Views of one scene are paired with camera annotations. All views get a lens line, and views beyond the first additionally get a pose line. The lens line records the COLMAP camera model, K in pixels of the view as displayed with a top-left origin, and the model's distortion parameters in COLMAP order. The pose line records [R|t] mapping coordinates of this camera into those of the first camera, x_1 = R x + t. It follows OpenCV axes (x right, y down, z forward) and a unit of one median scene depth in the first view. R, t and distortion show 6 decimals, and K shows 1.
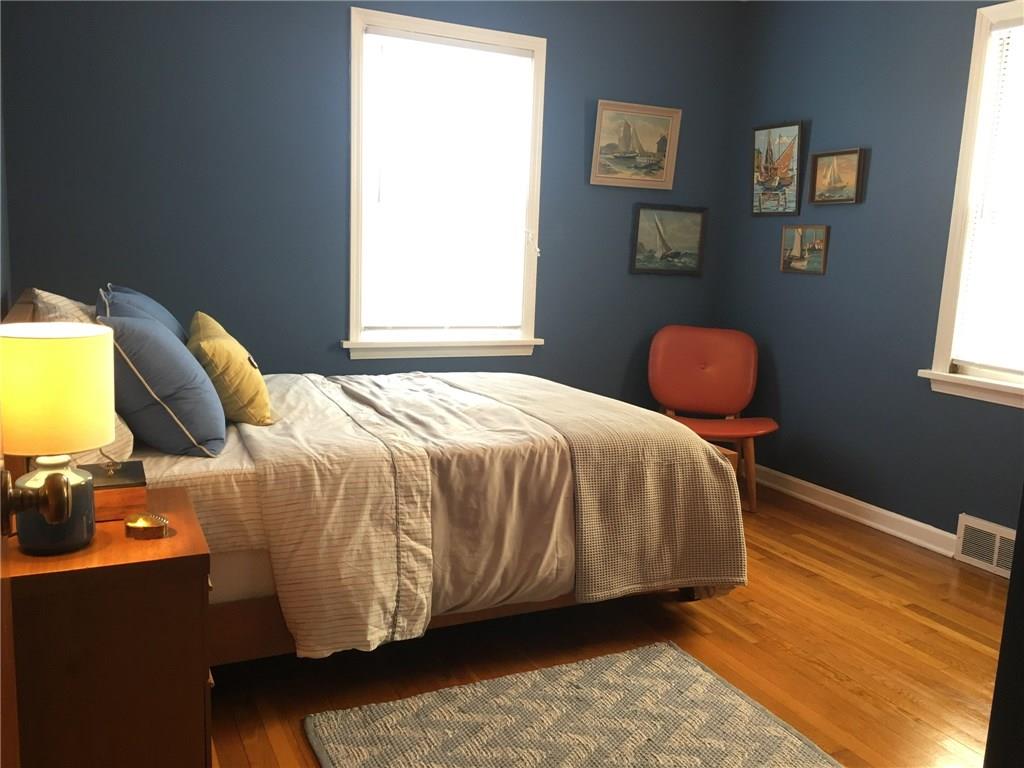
lens RADIAL K [[875.1, 0, 510.4], [0, 875.1, 383.7], [0, 0, 1]] dist [0.091197, -0.114410]
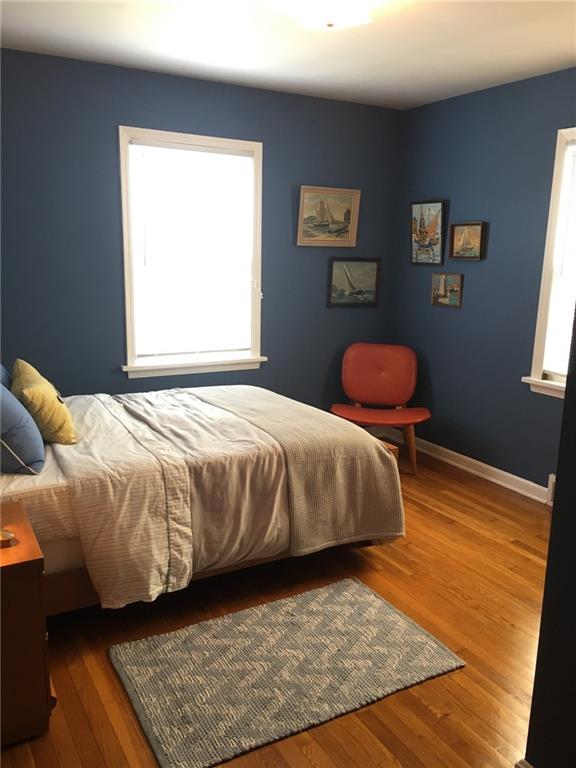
lens RADIAL K [[656.3, 0, 290.6], [0, 656.3, 385.7], [0, 0, 1]] dist [0.091197, -0.114410]
pose [[0.997563, -0.030152, 0.062920, 0.012483], [0.027127, 0.998460, 0.048387, -0.089096], [-0.064282, -0.046563, 0.996845, -0.092116]]
